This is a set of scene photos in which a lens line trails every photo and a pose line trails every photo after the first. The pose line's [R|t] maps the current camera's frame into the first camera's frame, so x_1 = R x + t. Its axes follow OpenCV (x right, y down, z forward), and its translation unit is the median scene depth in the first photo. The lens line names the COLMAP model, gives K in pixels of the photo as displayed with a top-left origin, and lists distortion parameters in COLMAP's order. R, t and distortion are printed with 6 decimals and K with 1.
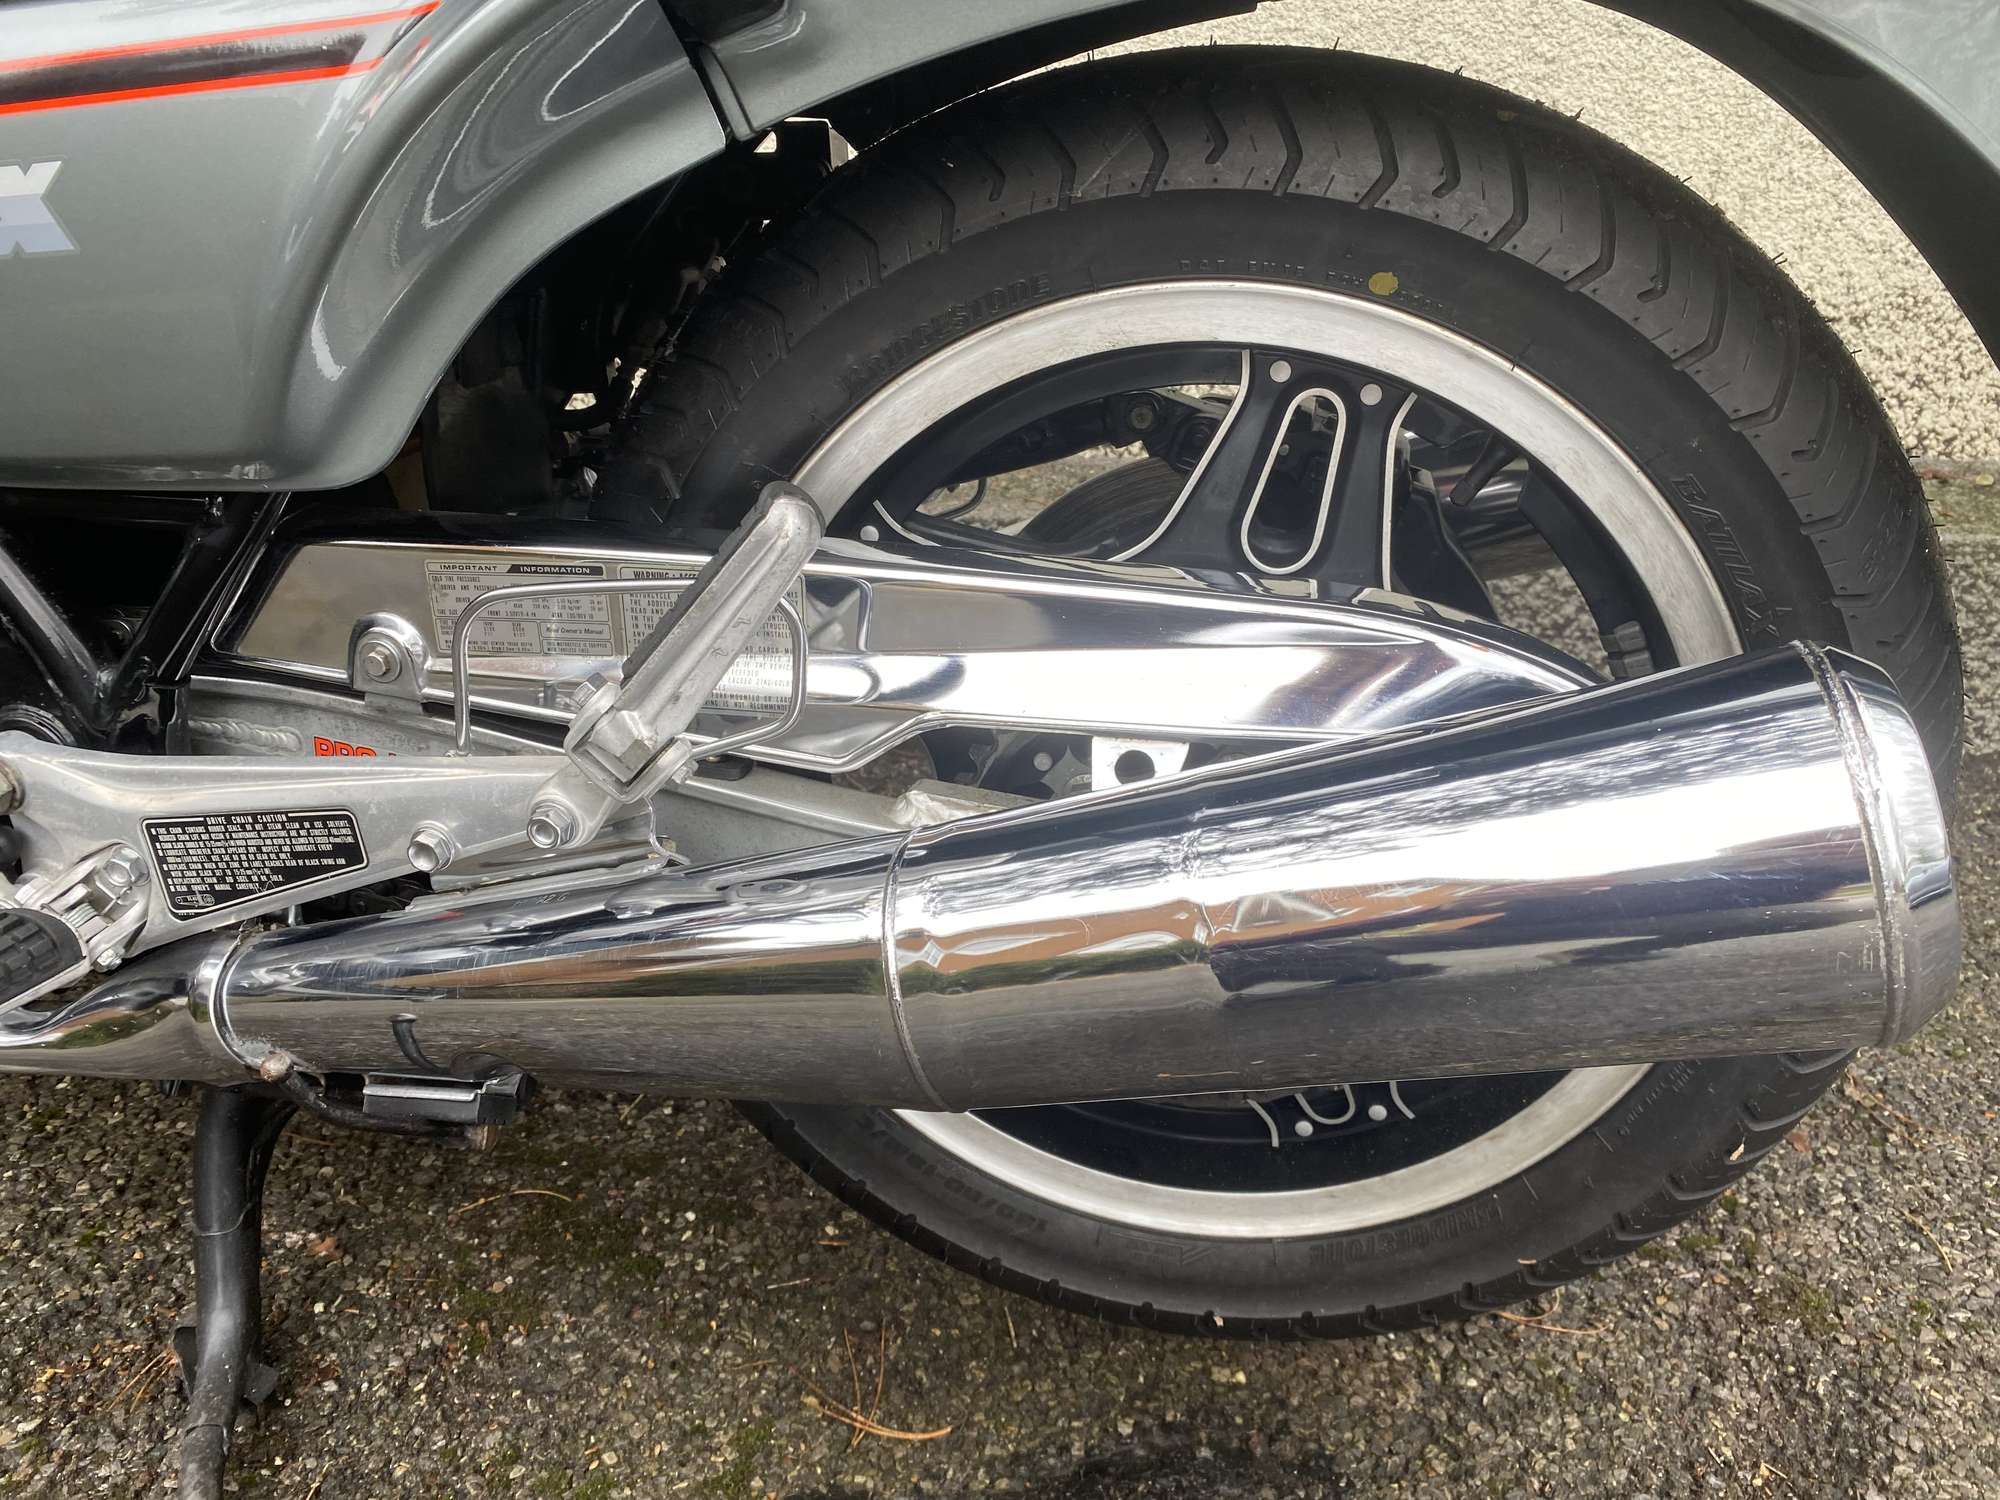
lens RADIAL K [[1550.9, 0, 1006.7], [0, 1550.9, 753.9], [0, 0, 1]] dist [0.007131, -0.005733]
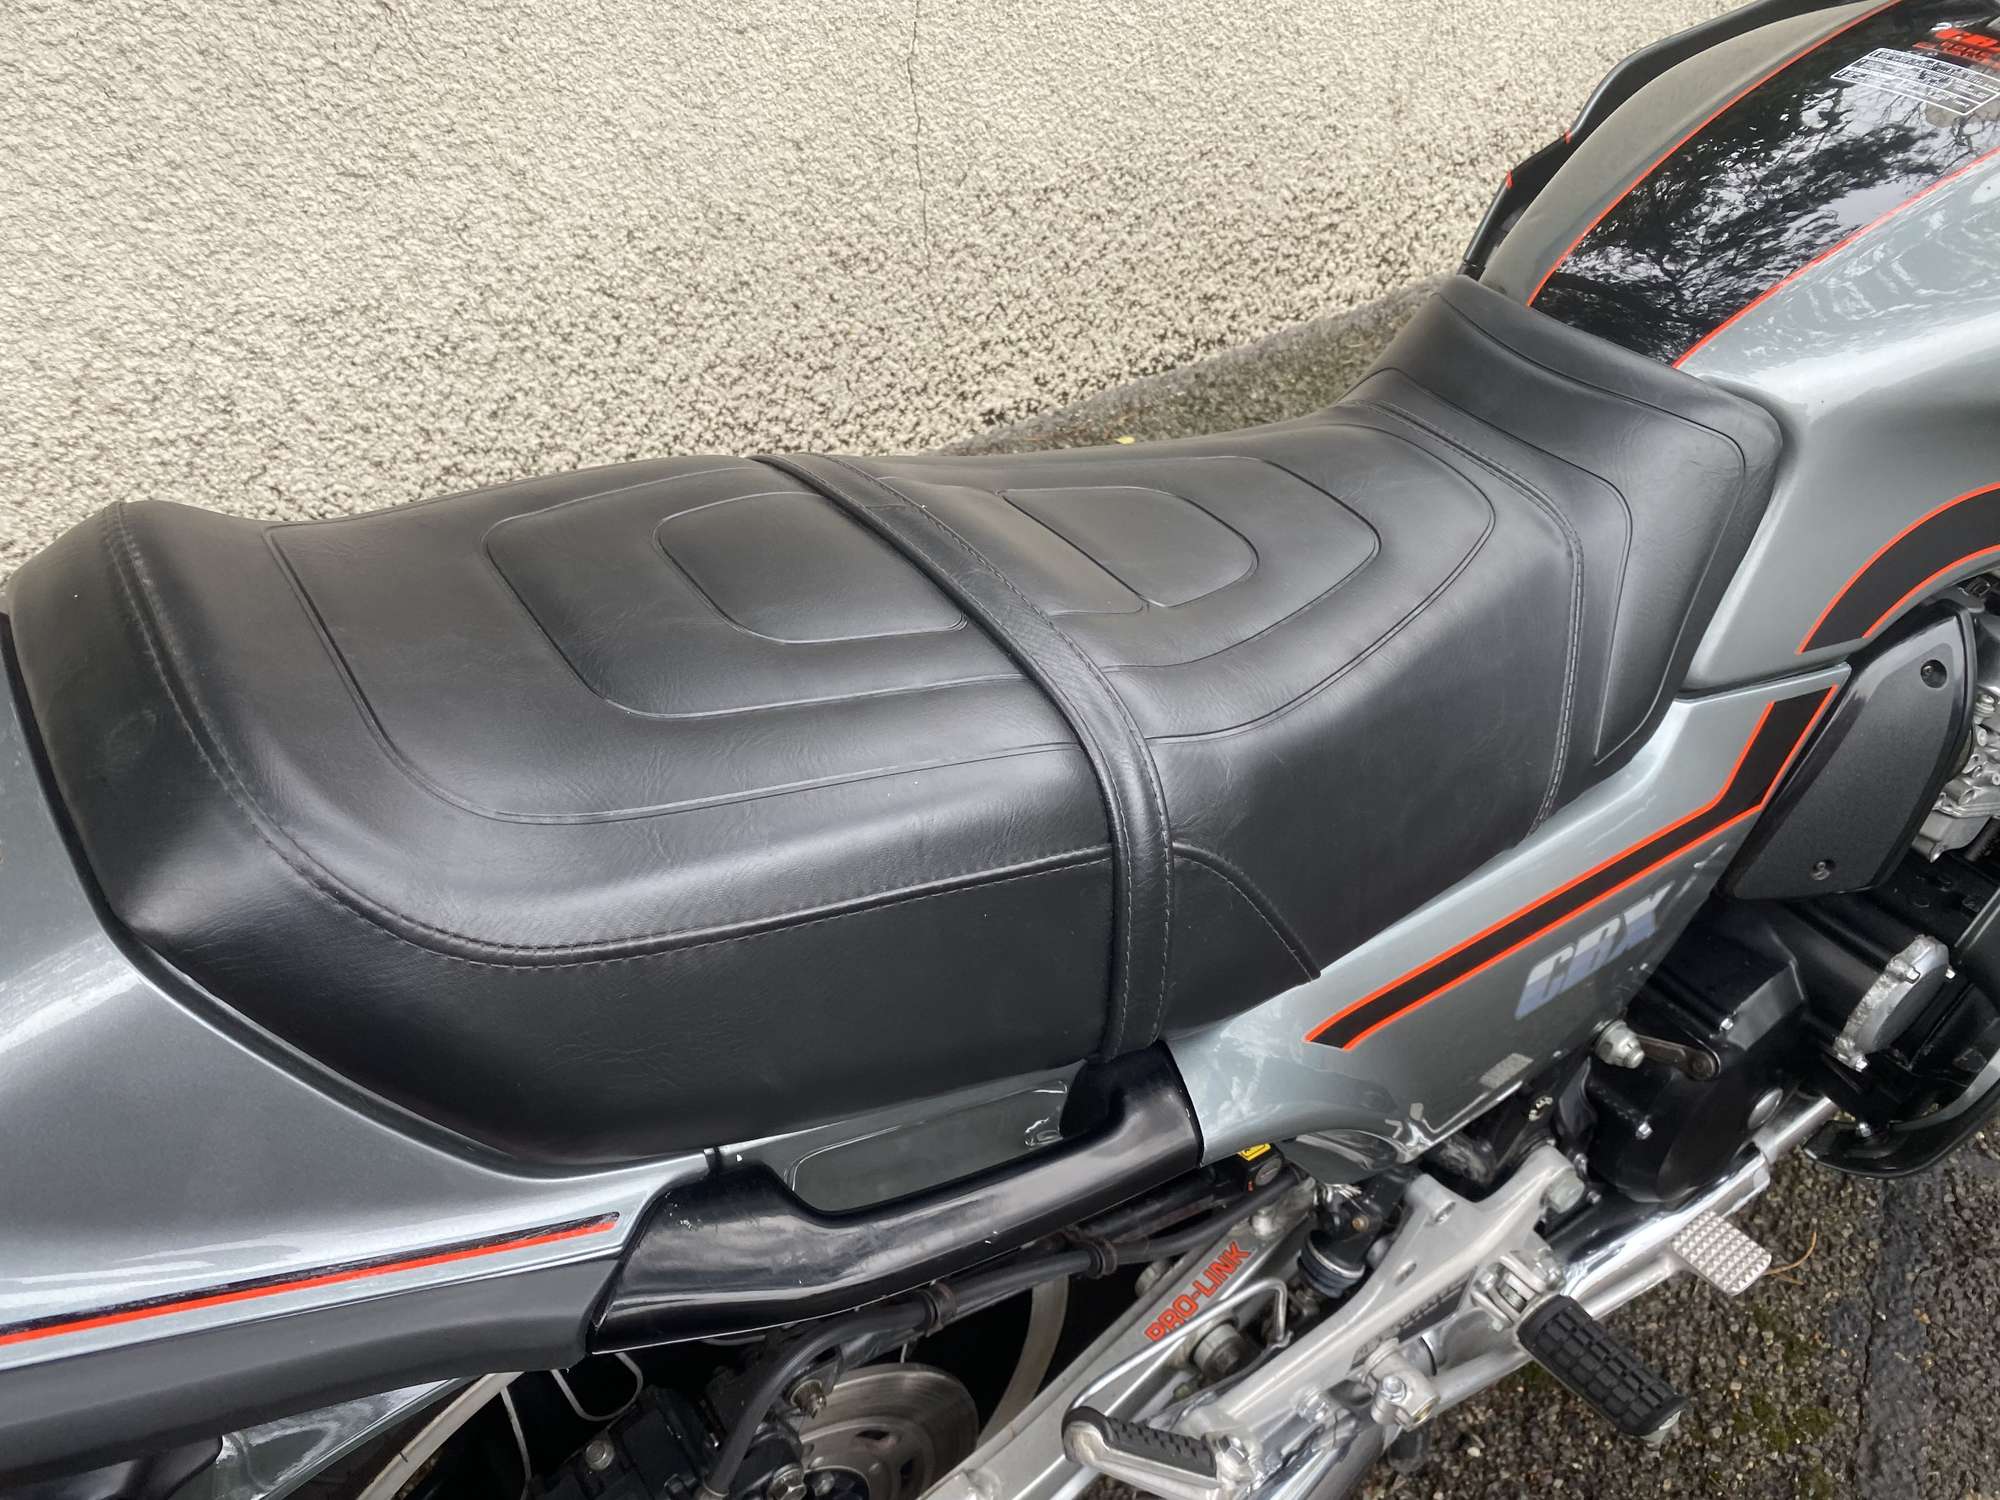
lens RADIAL K [[1550.9, 0, 983.8], [0, 1550.9, 767.7], [0, 0, 1]] dist [0.007131, -0.005733]
pose [[0.733935, -0.438252, 0.518917, -0.695630], [0.268525, 0.888967, 0.370987, -0.447326], [-0.623886, -0.132938, 0.770126, 0.196684]]
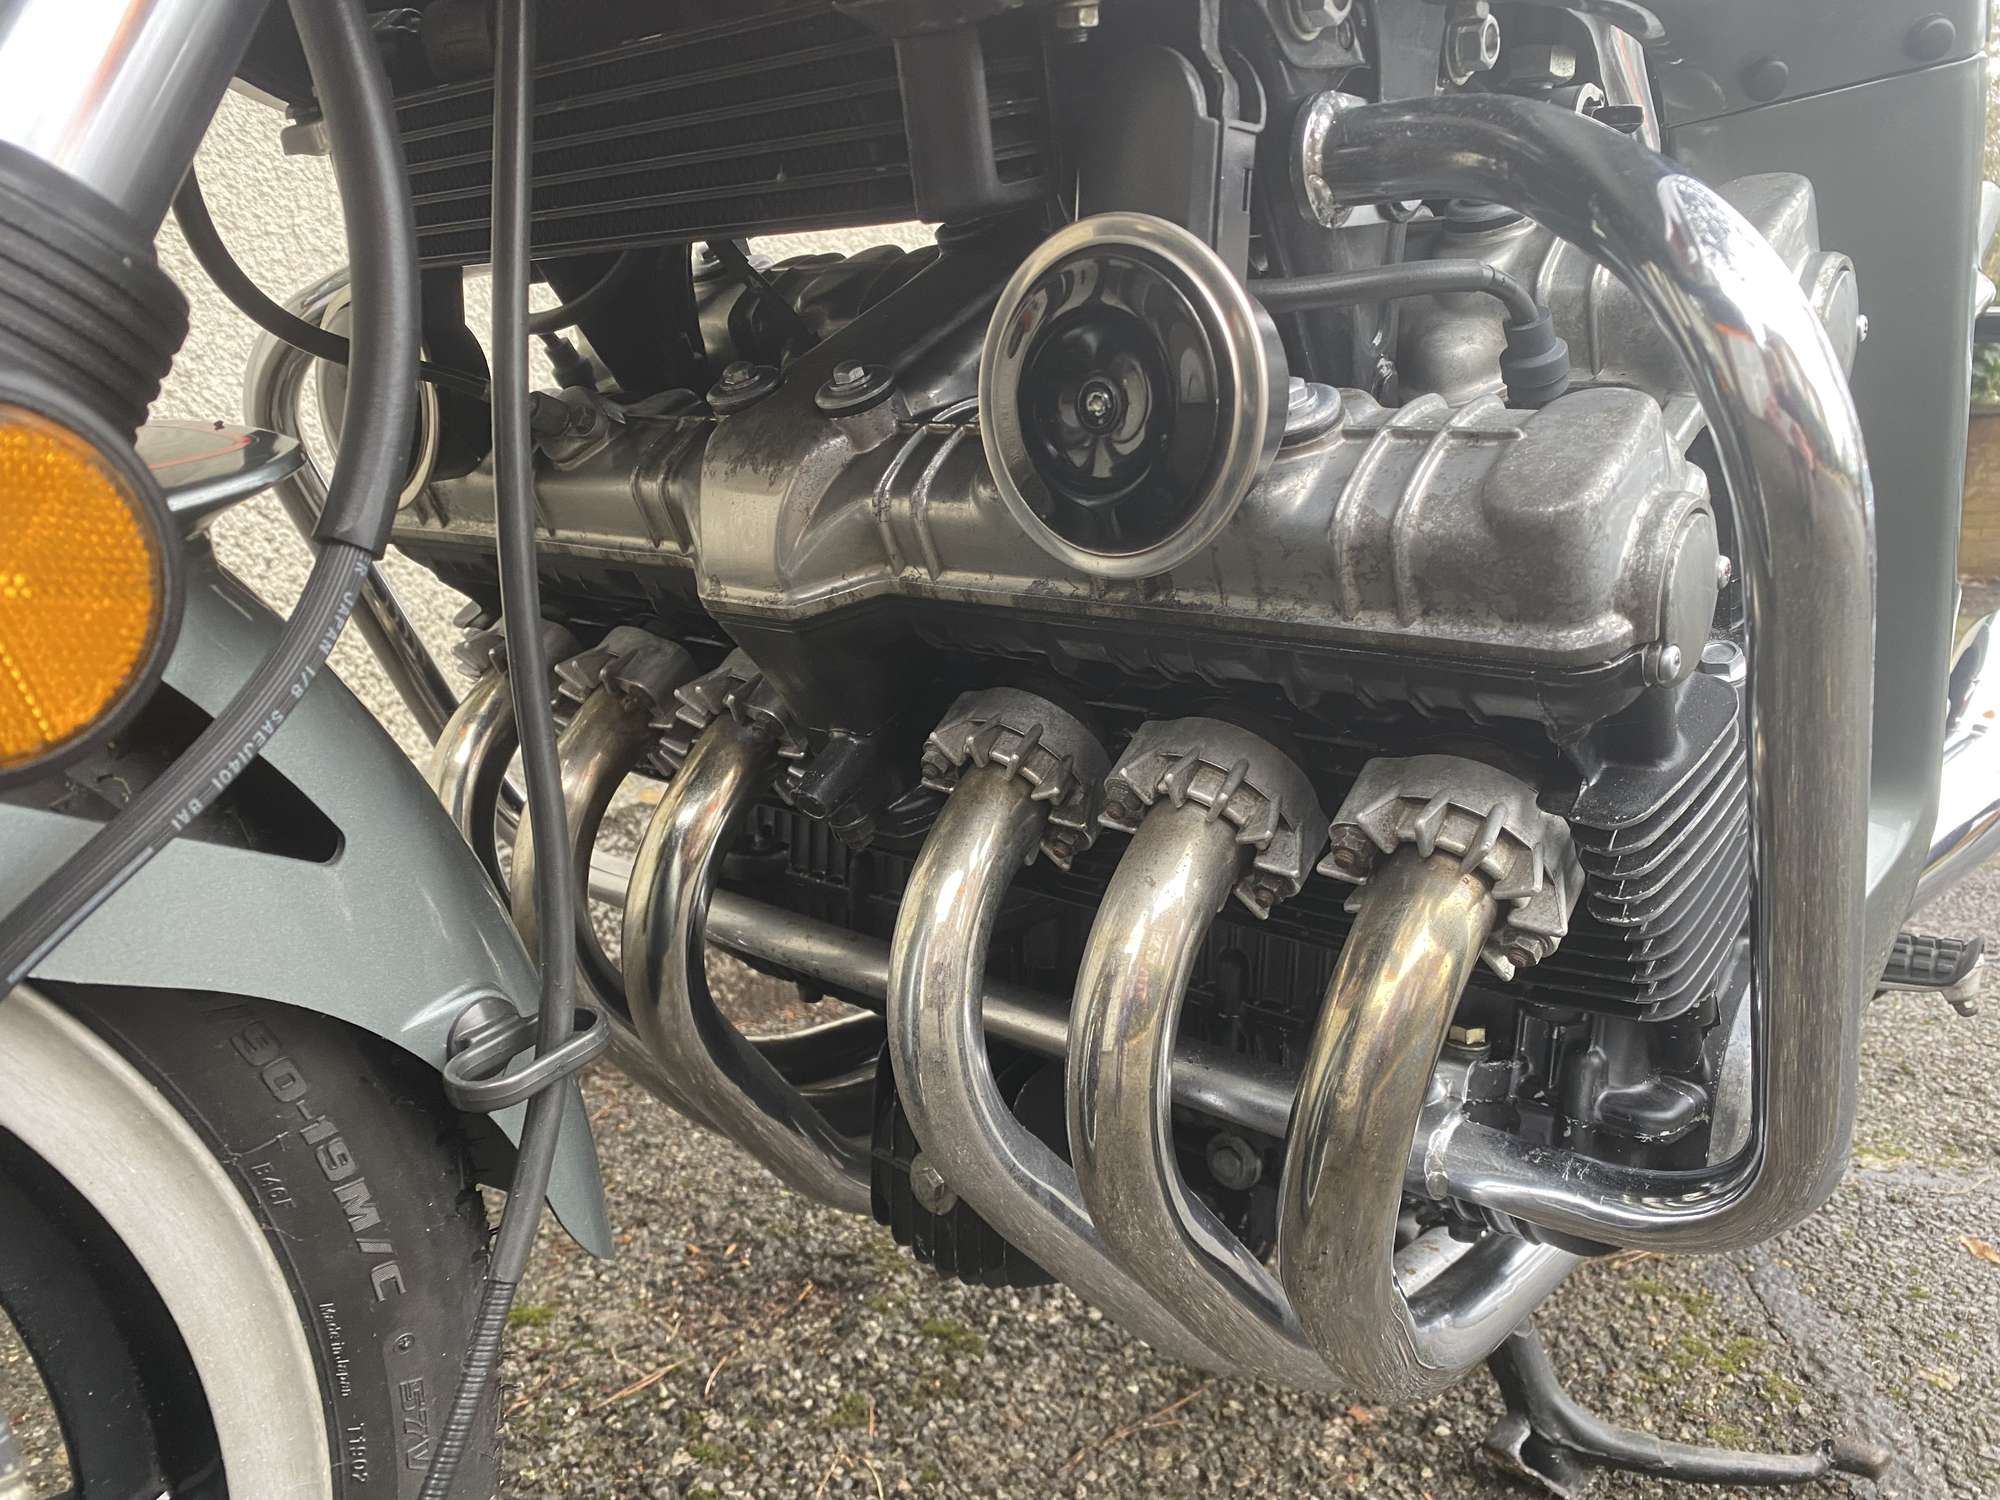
lens RADIAL K [[1550.9, 0, 980.8], [0, 1550.9, 748.0], [0, 0, 1]] dist [0.007131, -0.005733]
pose [[0.473301, -0.125381, 0.871932, -0.876800], [0.310961, 0.949877, -0.032207, -0.095662], [-0.824190, 0.286380, 0.488566, 0.359174]]
